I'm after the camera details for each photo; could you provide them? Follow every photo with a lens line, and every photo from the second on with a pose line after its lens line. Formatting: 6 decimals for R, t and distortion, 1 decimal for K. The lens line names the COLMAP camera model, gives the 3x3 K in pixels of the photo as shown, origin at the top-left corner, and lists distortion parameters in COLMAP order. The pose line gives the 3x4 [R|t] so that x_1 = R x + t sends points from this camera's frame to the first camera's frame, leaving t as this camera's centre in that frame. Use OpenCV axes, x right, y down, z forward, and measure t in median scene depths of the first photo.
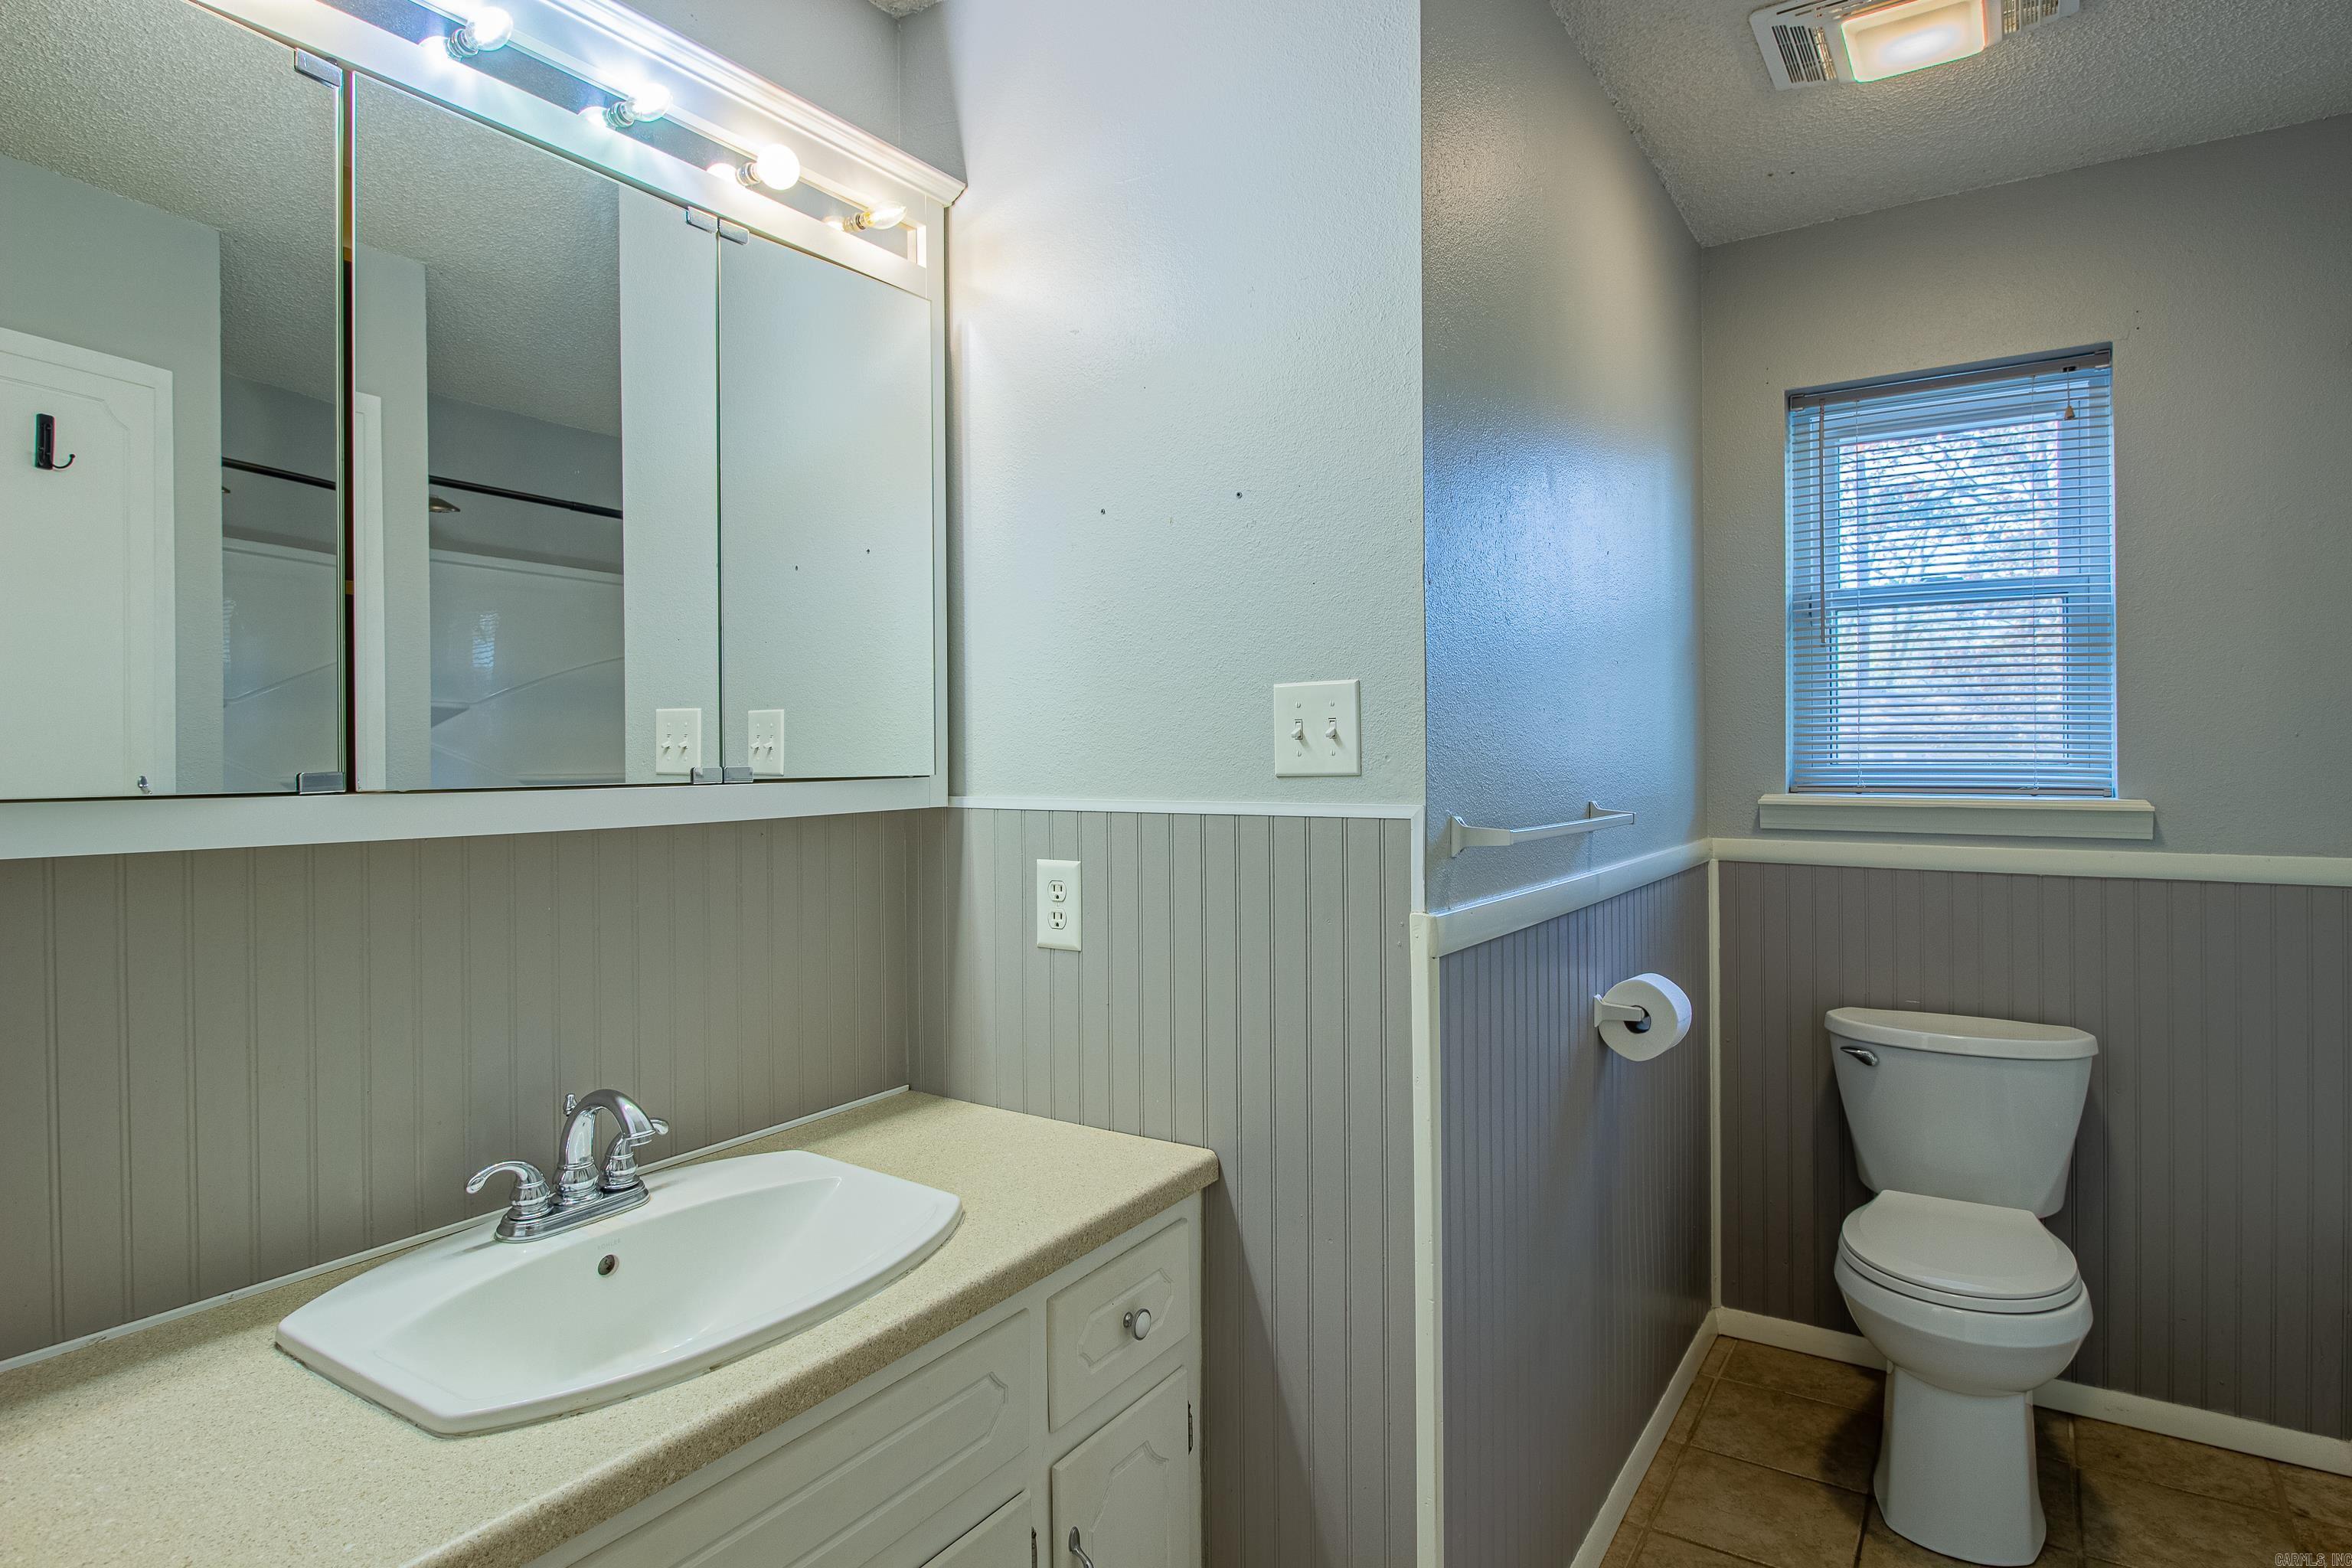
lens RADIAL K [[1262.9, 0, 1177.0], [0, 1262.9, 757.9], [0, 0, 1]] dist [0.000131, -0.007905]
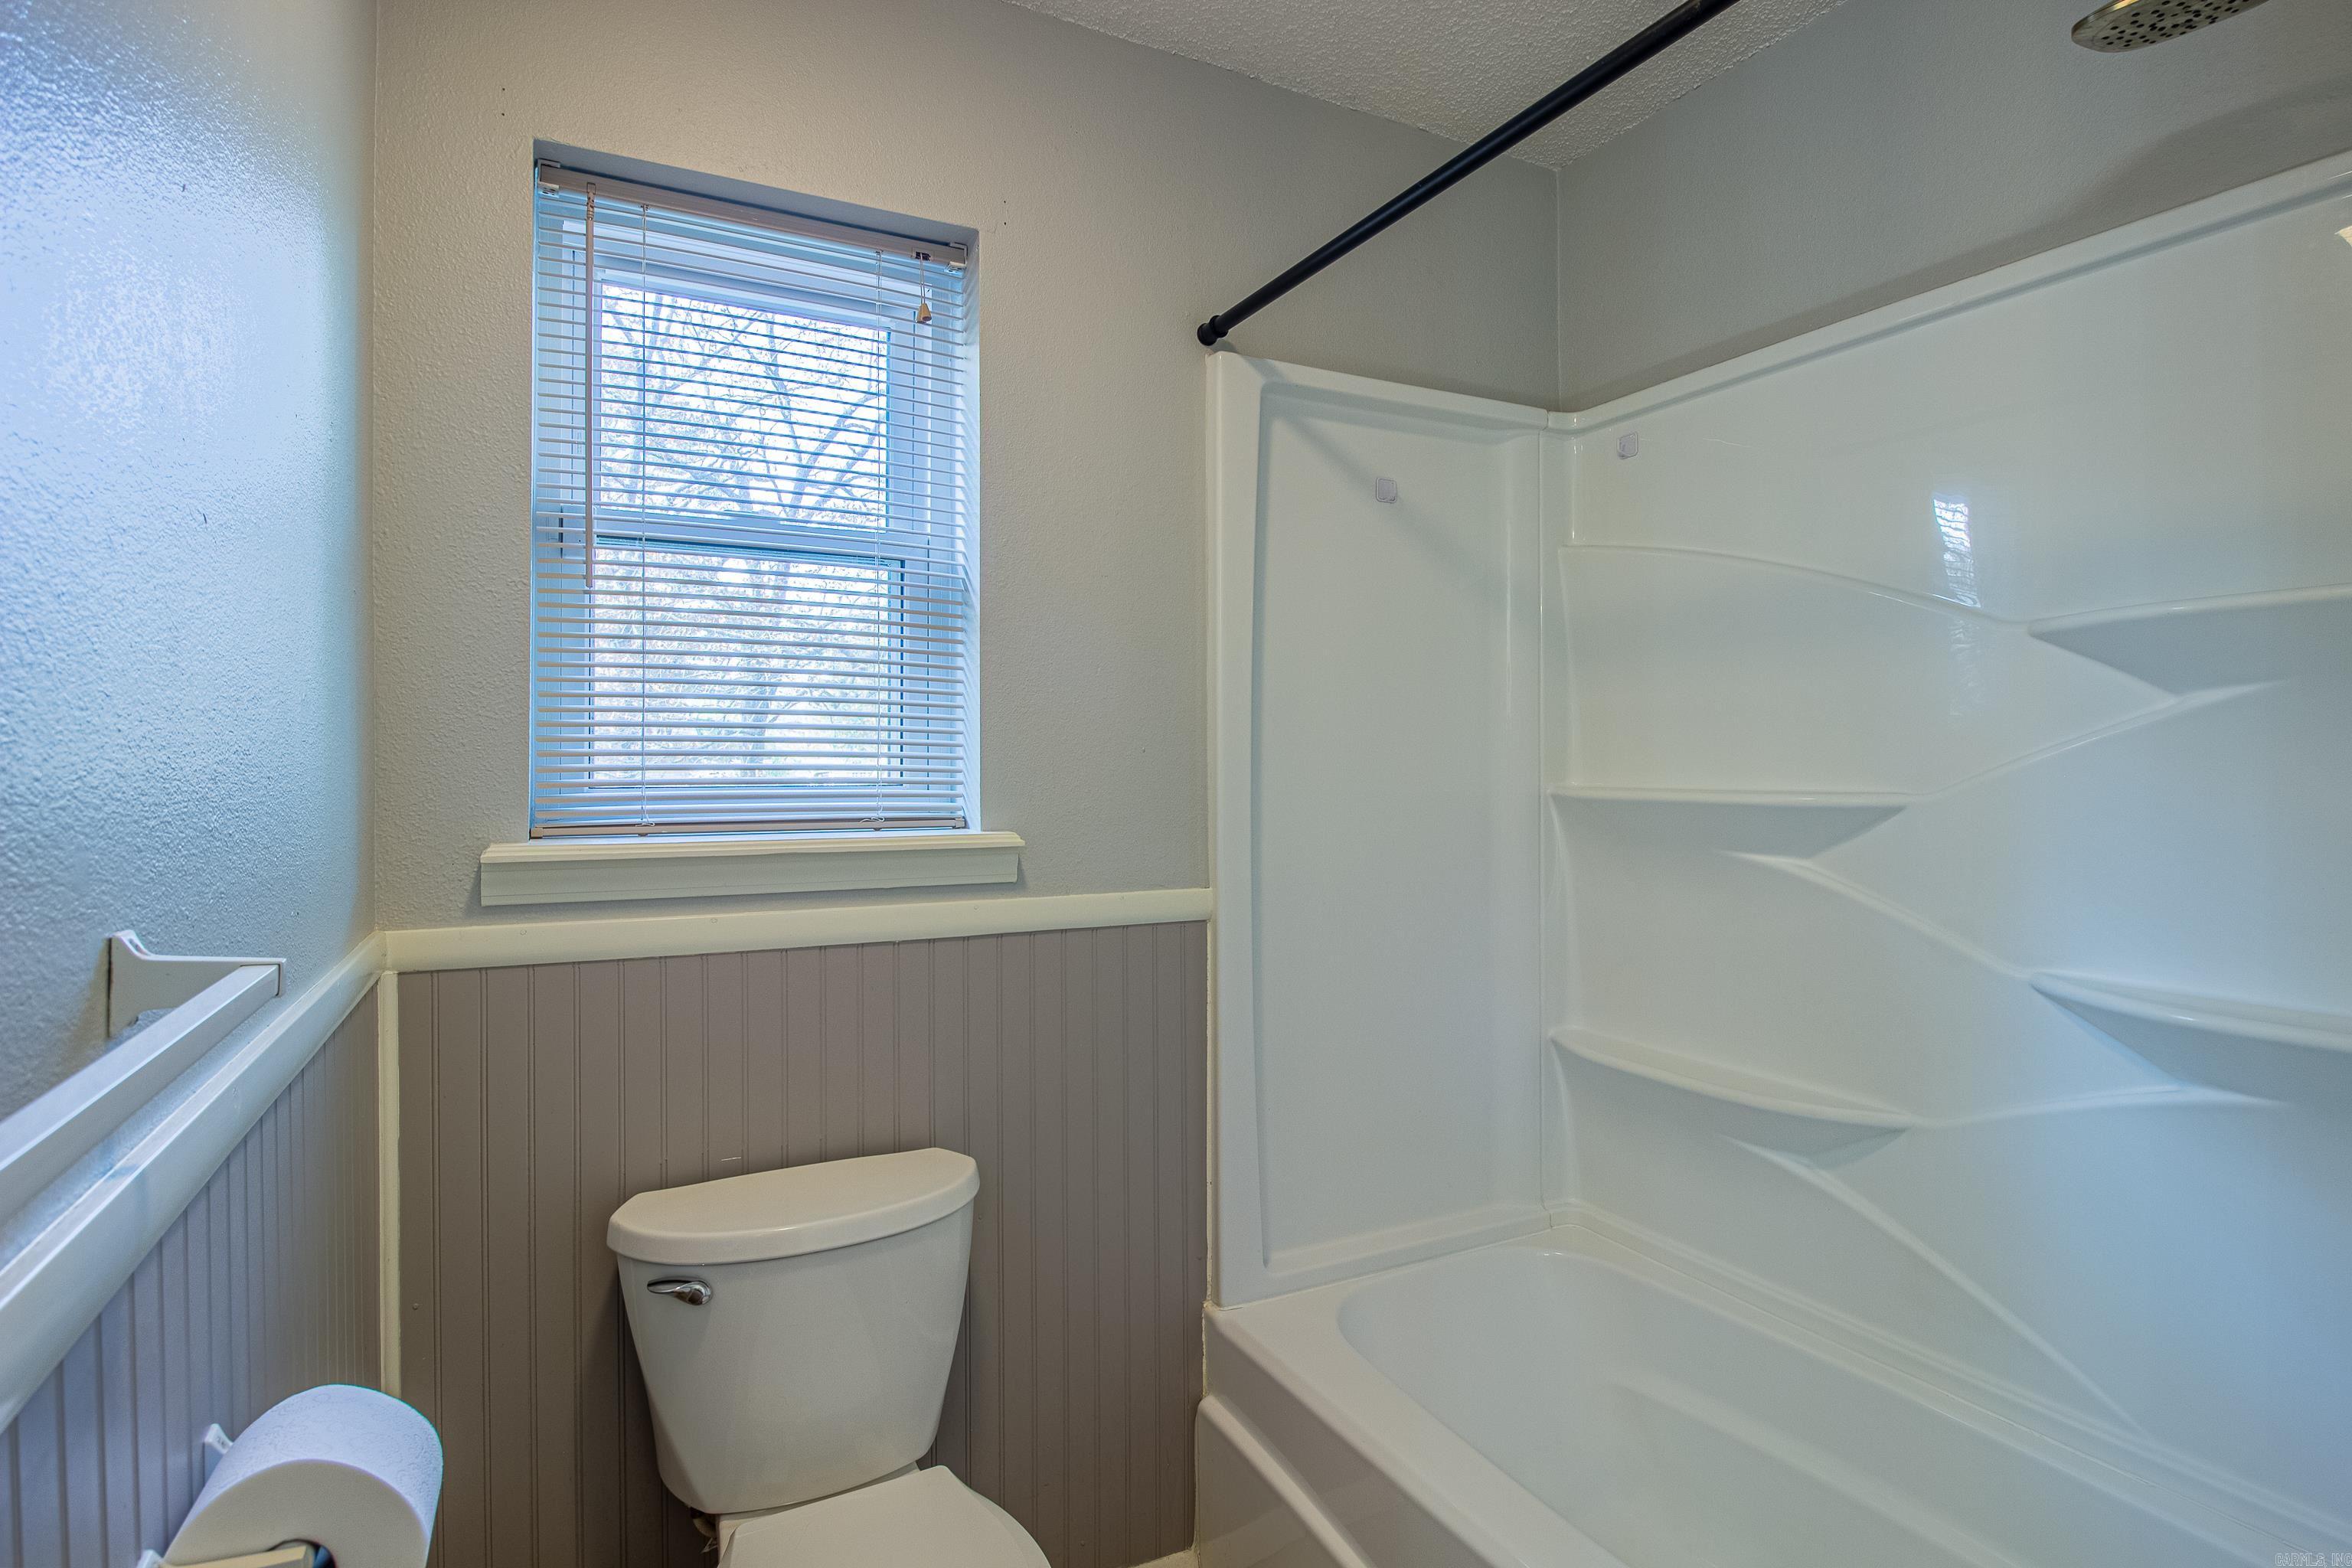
lens RADIAL K [[1223.7, 0, 1177.7], [0, 1223.7, 760.8], [0, 0, 1]] dist [-0.000480, -0.008248]
pose [[0.494160, 0.010128, 0.869312, 0.165471], [0.003493, 0.999901, -0.013635, 0.000777], [-0.869364, 0.009774, 0.494076, 0.528562]]
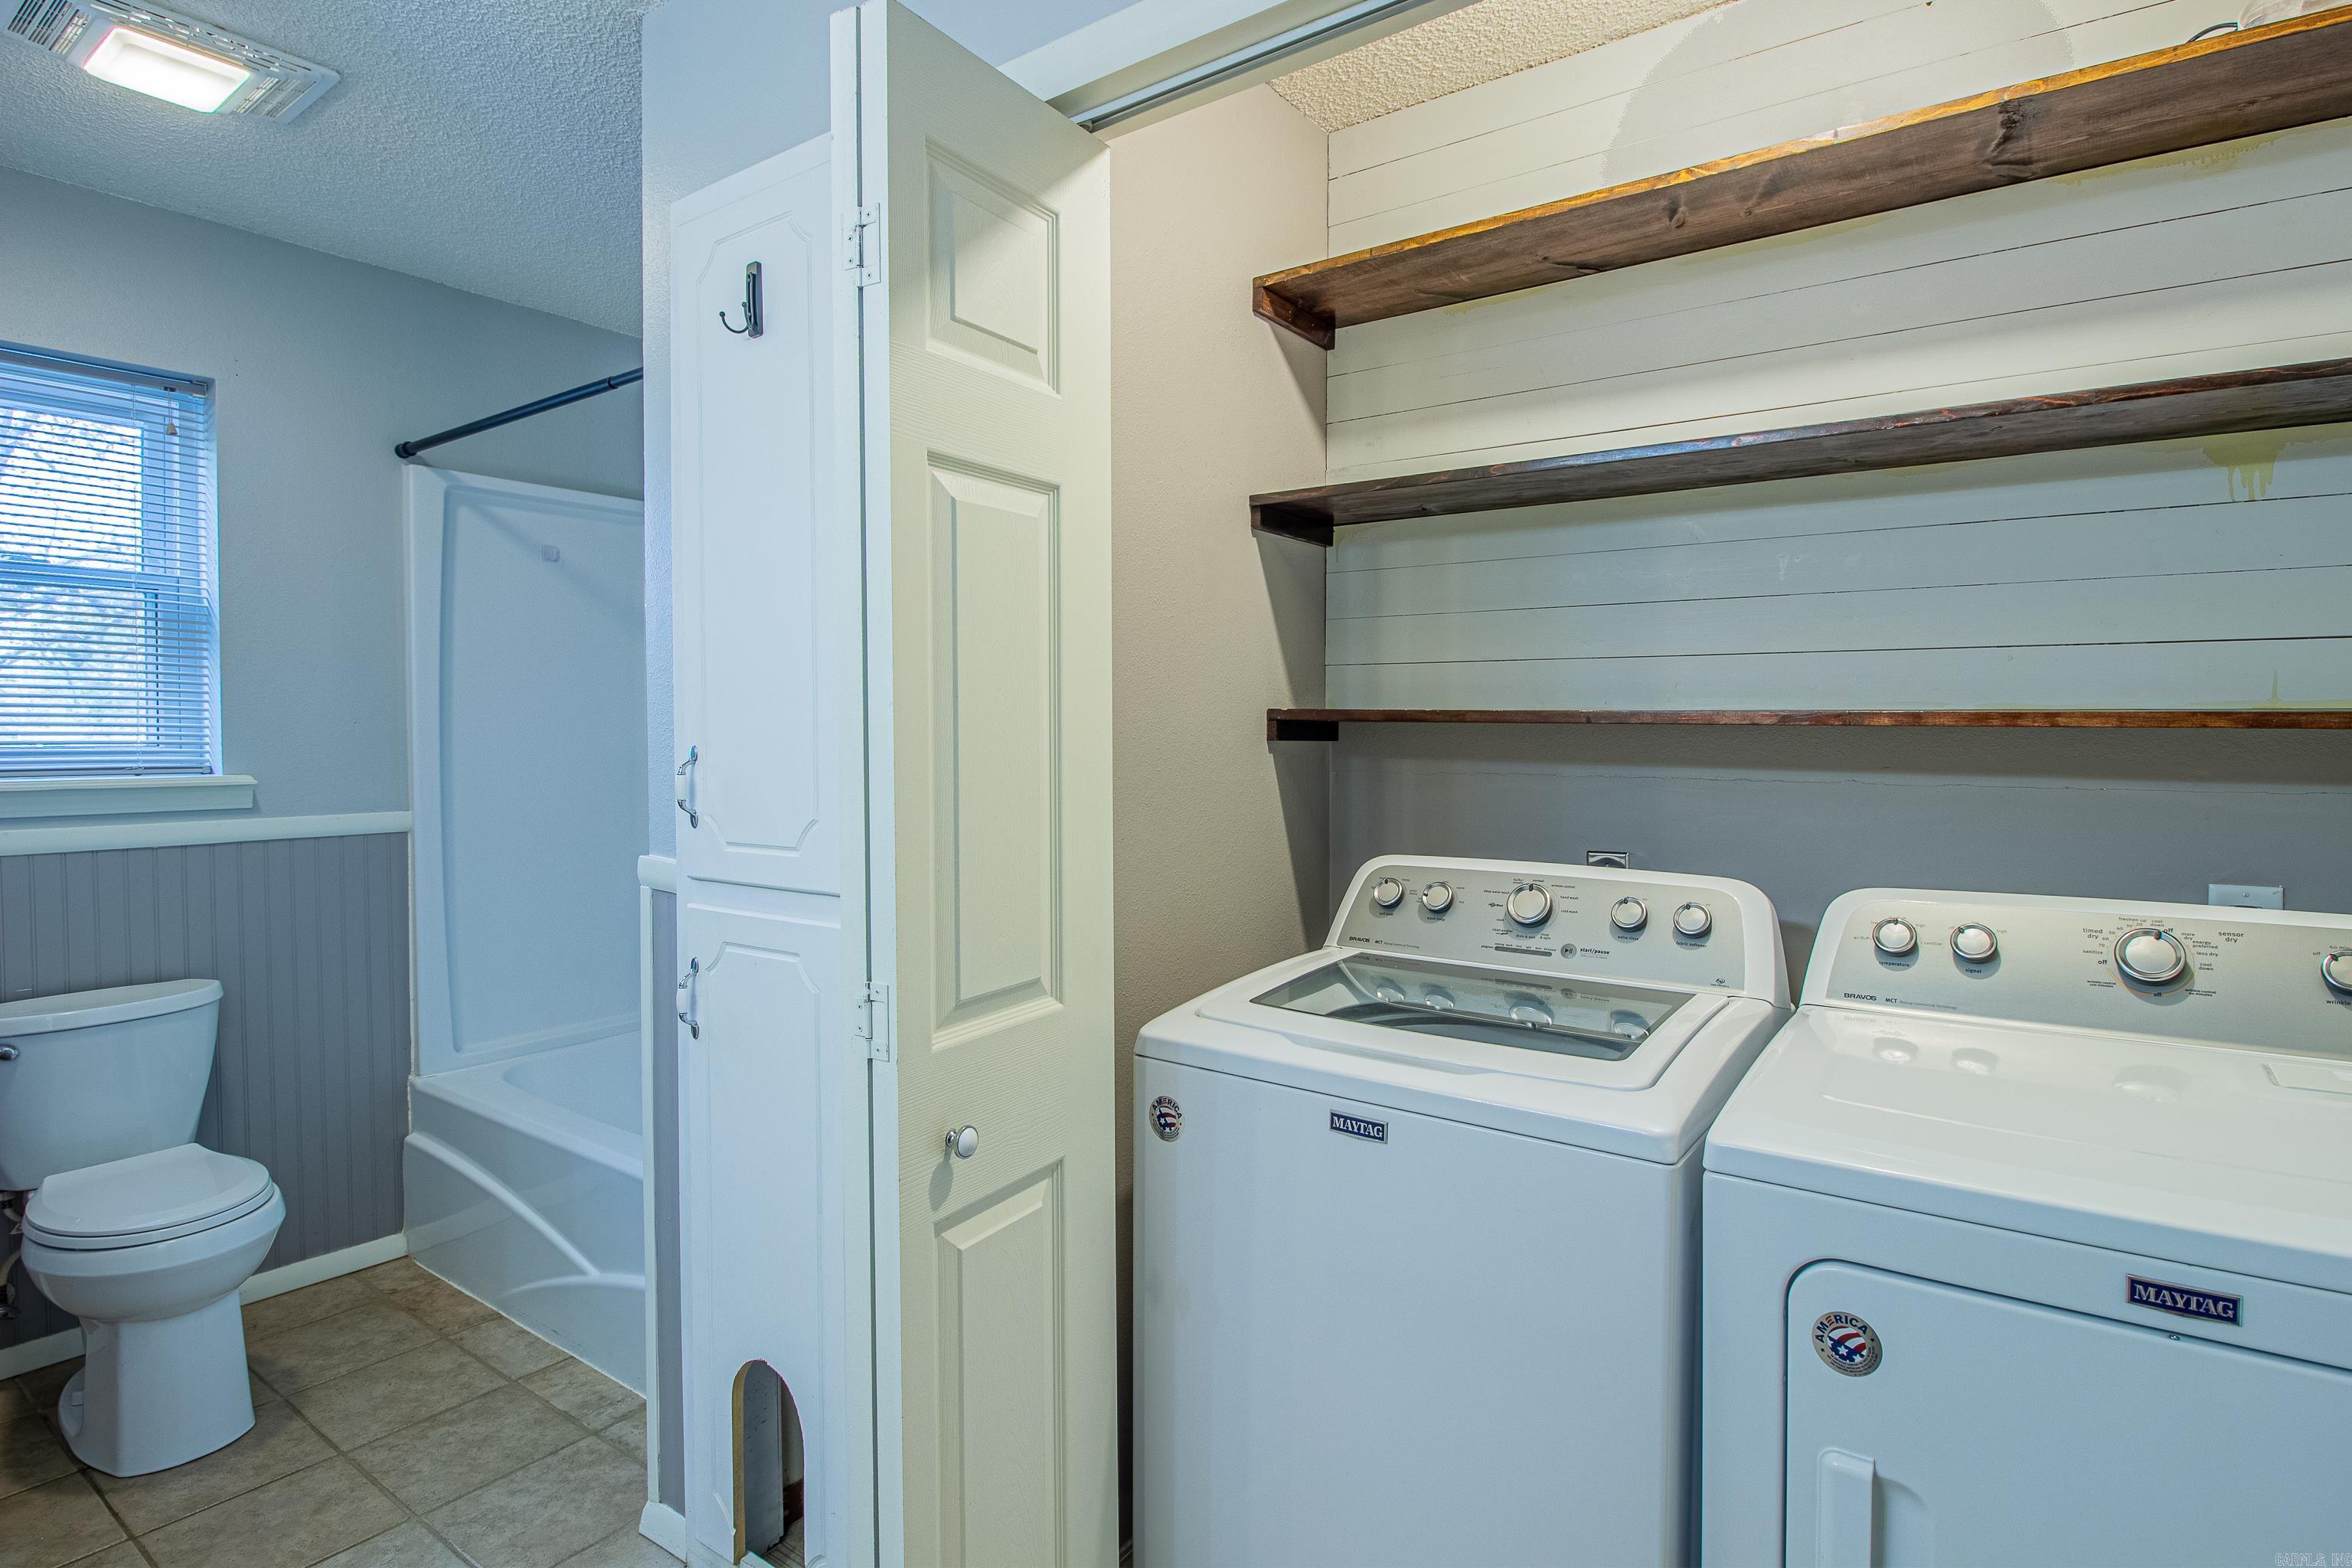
lens RADIAL K [[1223.7, 0, 1177.7], [0, 1223.7, 760.8], [0, 0, 1]] dist [-0.000480, -0.008248]
pose [[0.047669, -0.018161, 0.998698, -0.330883], [0.005235, 0.999826, 0.017932, 0.003864], [-0.998849, 0.004374, 0.047756, 0.065348]]
